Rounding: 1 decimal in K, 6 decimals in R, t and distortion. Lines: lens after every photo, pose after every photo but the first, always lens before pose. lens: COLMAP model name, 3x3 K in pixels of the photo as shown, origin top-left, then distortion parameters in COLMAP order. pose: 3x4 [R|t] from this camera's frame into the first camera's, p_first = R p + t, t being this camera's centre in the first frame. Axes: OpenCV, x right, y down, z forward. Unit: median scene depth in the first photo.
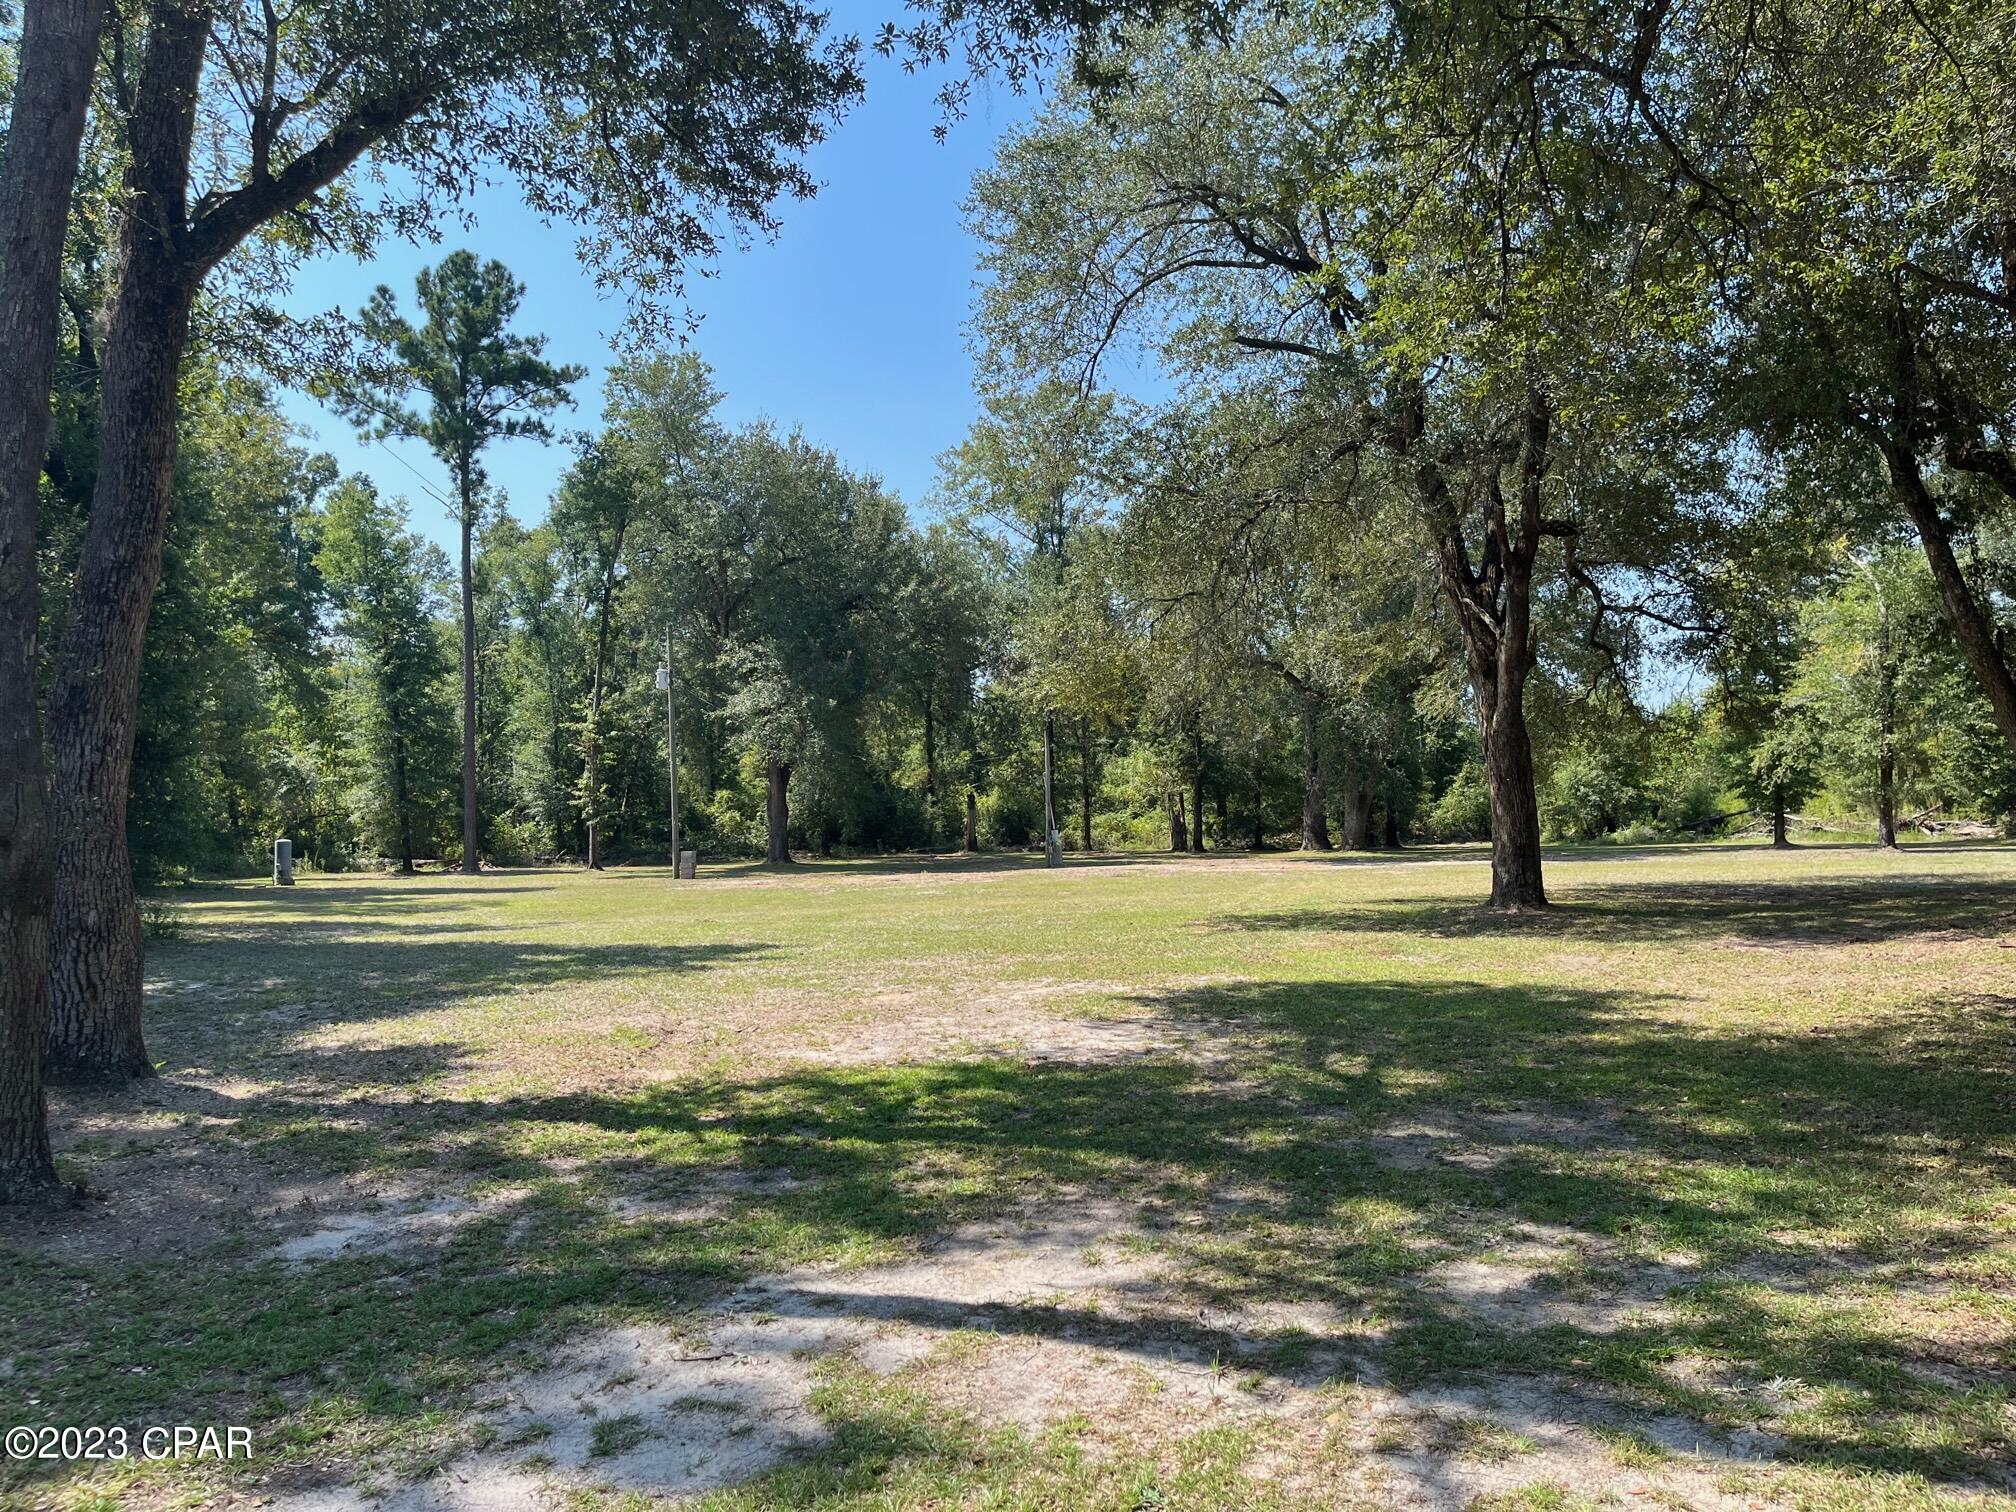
lens RADIAL K [[1540.8, 0, 1006.8], [0, 1540.8, 759.7], [0, 0, 1]] dist [0.064656, -0.026774]
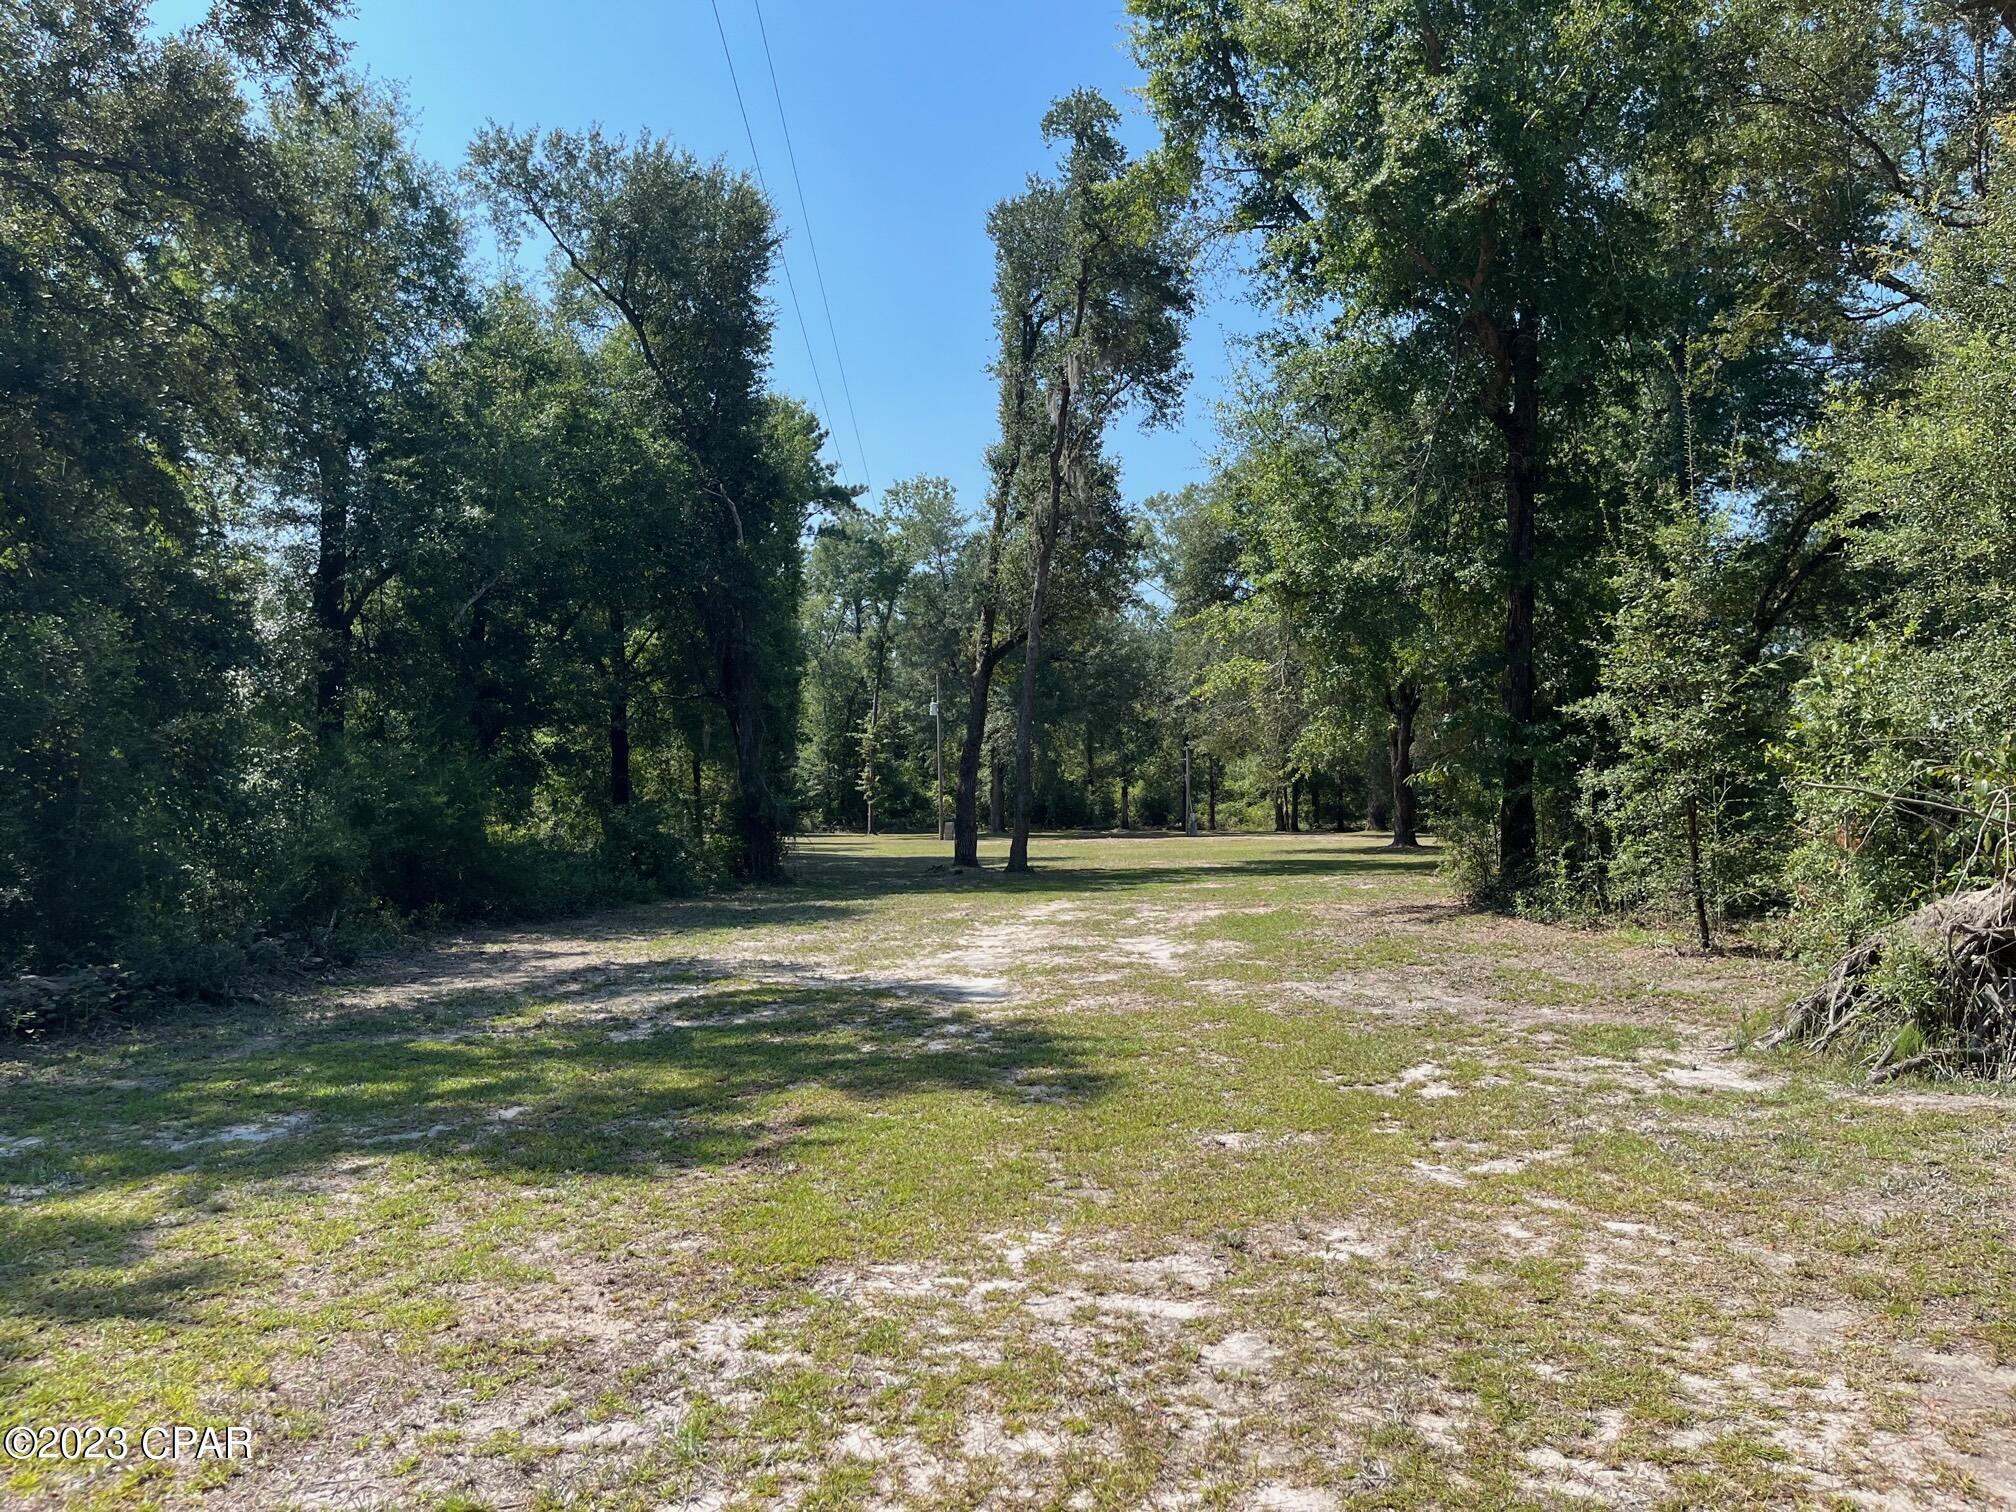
lens RADIAL K [[1540.8, 0, 1015.3], [0, 1540.8, 771.4], [0, 0, 1]] dist [0.064656, -0.026774]
pose [[0.997188, 0.015298, -0.073369, -0.020545], [-0.014185, 0.999777, 0.015666, -0.010246], [0.073592, -0.014581, 0.997182, -0.344360]]
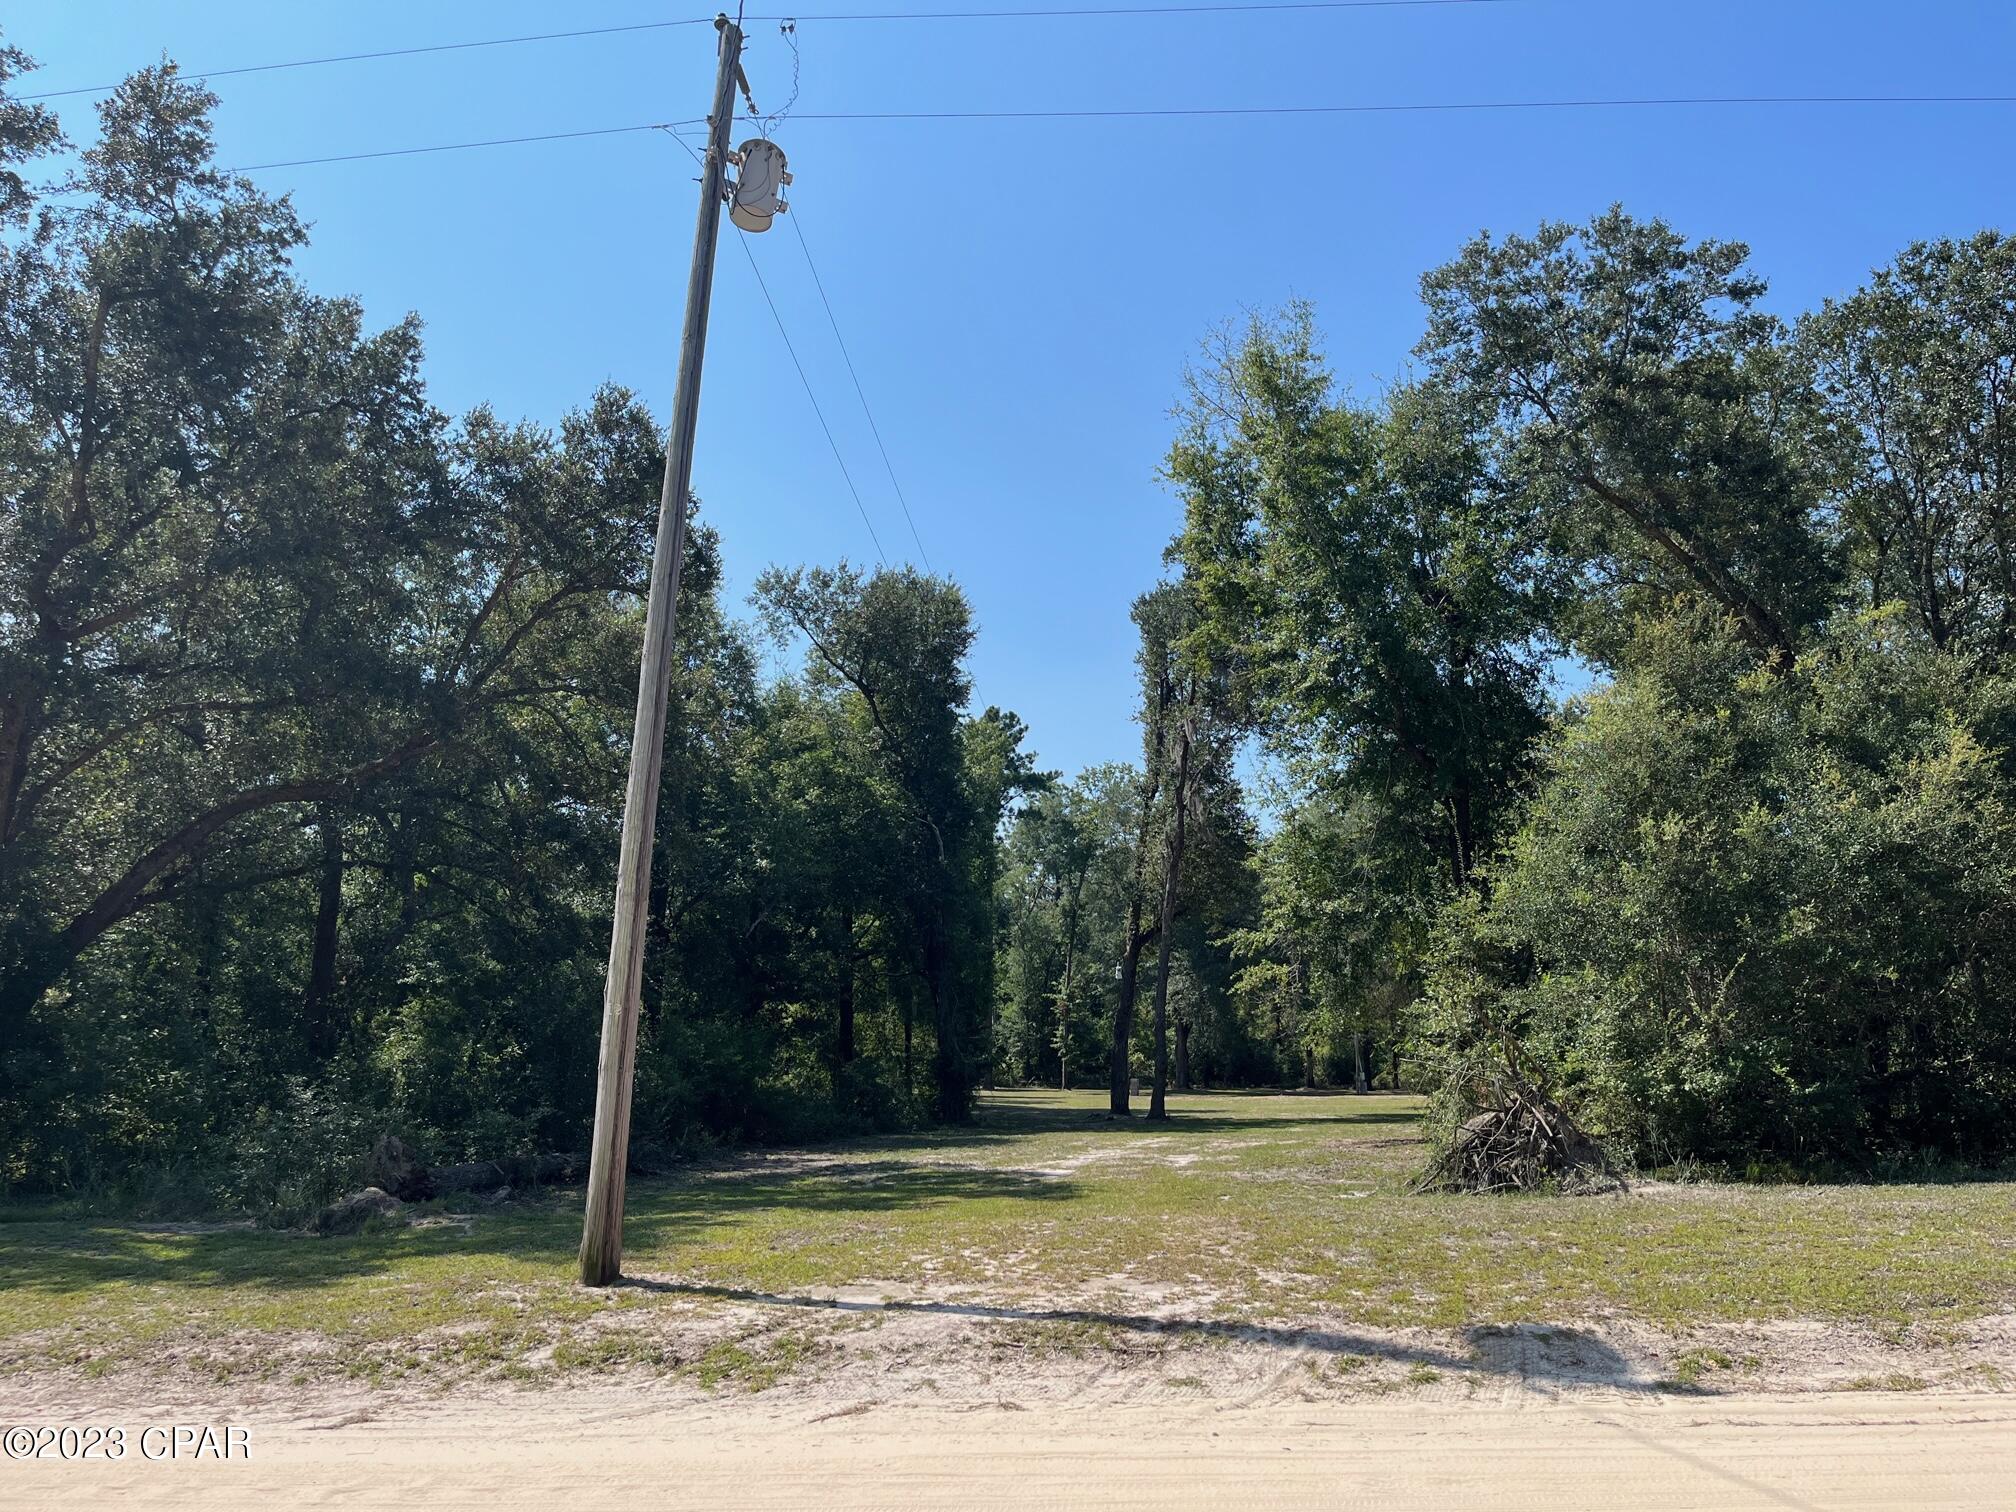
lens RADIAL K [[1540.8, 0, 1022.1], [0, 1540.8, 752.4], [0, 0, 1]] dist [0.064656, -0.026774]
pose [[0.978723, -0.017975, -0.204398, 0.014218], [-0.014684, 0.987465, -0.157152, -0.015672], [0.204660, 0.156810, 0.966191, -0.460539]]
